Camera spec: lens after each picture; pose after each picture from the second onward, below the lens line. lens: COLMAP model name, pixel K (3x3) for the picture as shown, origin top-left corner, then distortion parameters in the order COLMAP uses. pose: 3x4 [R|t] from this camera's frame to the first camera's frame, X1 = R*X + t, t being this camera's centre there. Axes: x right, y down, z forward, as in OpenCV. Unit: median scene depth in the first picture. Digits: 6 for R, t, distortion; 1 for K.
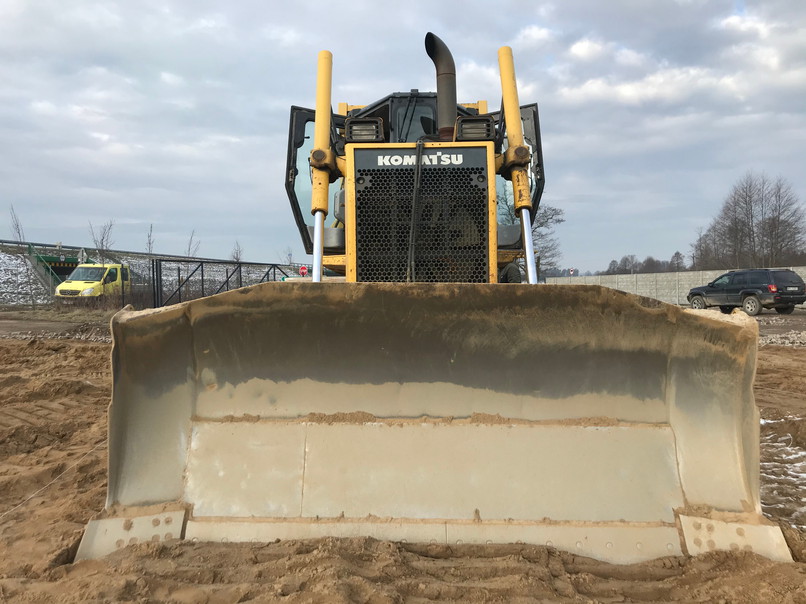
lens RADIAL K [[654.1, 0, 403.0], [0, 654.1, 302.0], [0, 0, 1]] dist [0.014501, -0.010245]
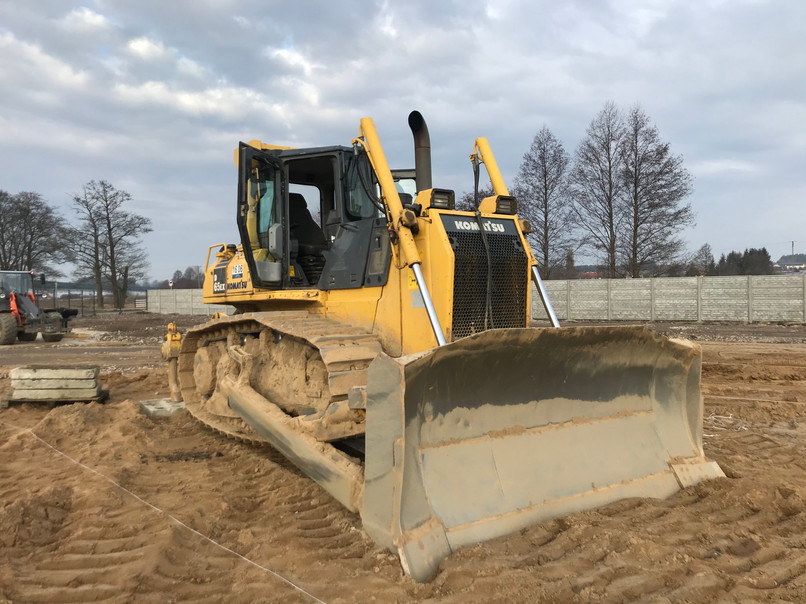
lens RADIAL K [[666.6, 0, 403.0], [0, 666.6, 302.0], [0, 0, 1]] dist [0.034042, -0.002687]
pose [[0.794401, -0.004086, 0.607380, -0.859248], [0.013621, 0.999846, -0.011089, -0.054961], [-0.607241, 0.017082, 0.794334, 0.054385]]
